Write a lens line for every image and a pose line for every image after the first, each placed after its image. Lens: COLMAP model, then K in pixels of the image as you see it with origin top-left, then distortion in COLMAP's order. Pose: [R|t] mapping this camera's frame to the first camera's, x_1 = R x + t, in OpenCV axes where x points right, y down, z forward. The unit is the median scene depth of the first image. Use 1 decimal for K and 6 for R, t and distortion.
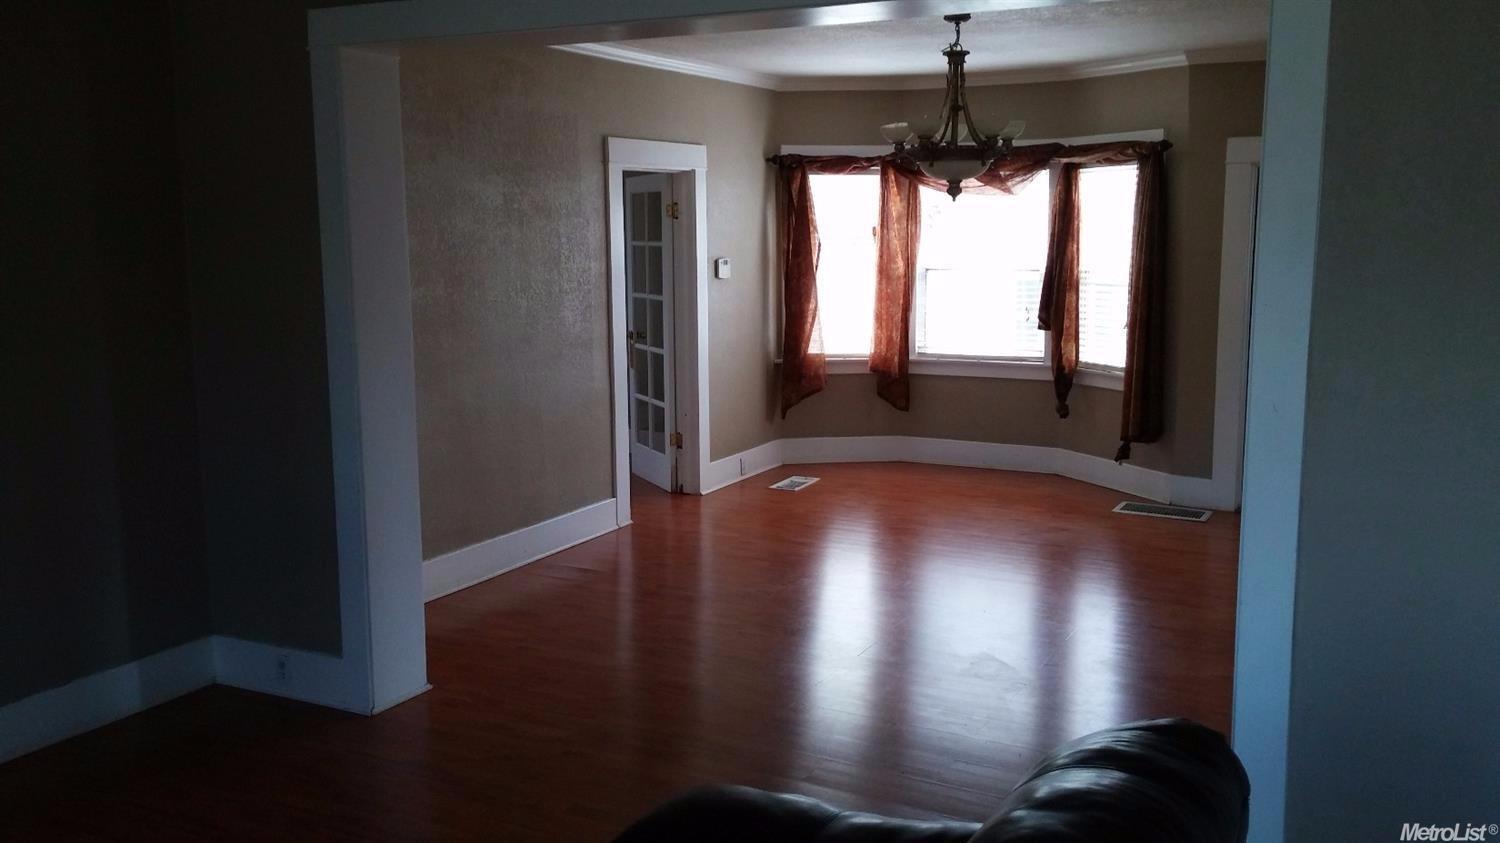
lens RADIAL K [[1272.4, 0, 745.9], [0, 1272.4, 427.1], [0, 0, 1]] dist [0.035731, -0.055490]
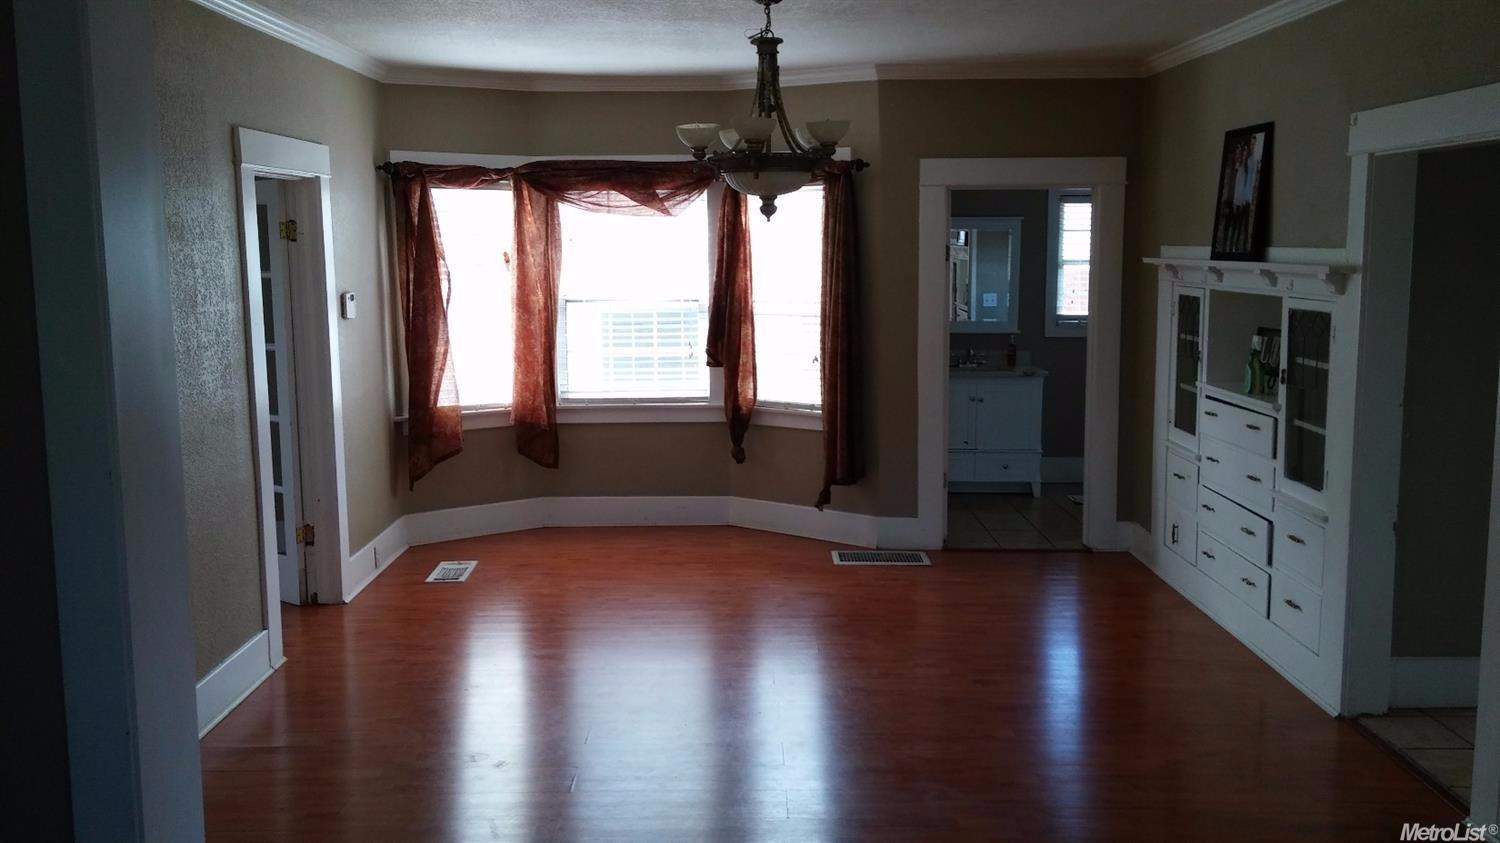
lens RADIAL K [[1272.4, 0, 752.3], [0, 1272.4, 414.7], [0, 0, 1]] dist [0.035731, -0.055490]
pose [[0.882194, -0.061328, 0.466875, -0.166110], [0.074115, 0.997209, -0.009054, -0.033426], [-0.465017, 0.042590, 0.884277, 0.203500]]
